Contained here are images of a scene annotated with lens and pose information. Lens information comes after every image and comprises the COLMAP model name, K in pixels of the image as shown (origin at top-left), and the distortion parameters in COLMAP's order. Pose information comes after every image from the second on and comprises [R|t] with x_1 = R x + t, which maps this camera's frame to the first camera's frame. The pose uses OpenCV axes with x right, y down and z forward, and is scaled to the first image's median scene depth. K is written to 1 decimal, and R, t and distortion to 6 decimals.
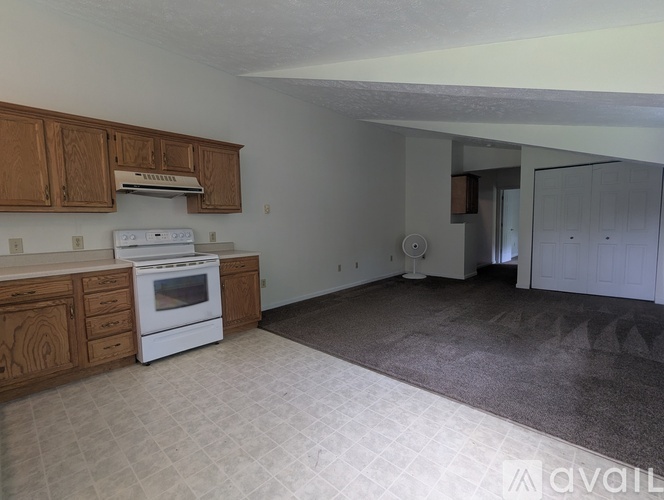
lens RADIAL K [[318.8, 0, 333.2], [0, 318.8, 248.3], [0, 0, 1]] dist [0.005027, 0.002017]
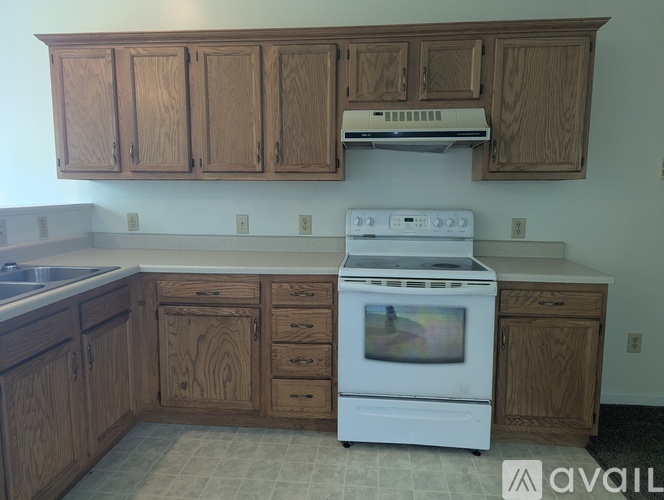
lens RADIAL K [[469.5, 0, 330.0], [0, 469.5, 247.4], [0, 0, 1]] dist [0.038318, -0.015098]
pose [[0.609476, 0.118791, -0.783855, 0.030710], [-0.082923, 0.992839, 0.085986, -0.063462], [0.788456, 0.012593, 0.614962, 0.449773]]
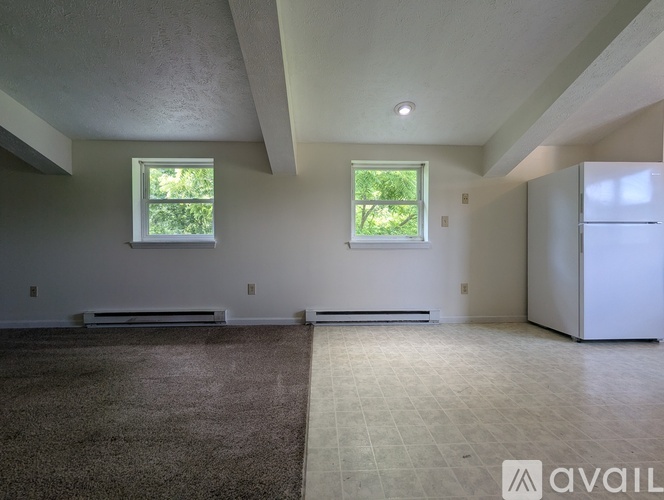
lens RADIAL K [[318.8, 0, 329.9], [0, 318.8, 250.1], [0, 0, 1]] dist [0.005027, 0.002017]
pose [[-0.708714, -0.000009, 0.705496, -0.319699], [0.070823, 0.994947, 0.071159, 0.002440], [-0.701932, 0.100397, -0.705132, 1.269691]]
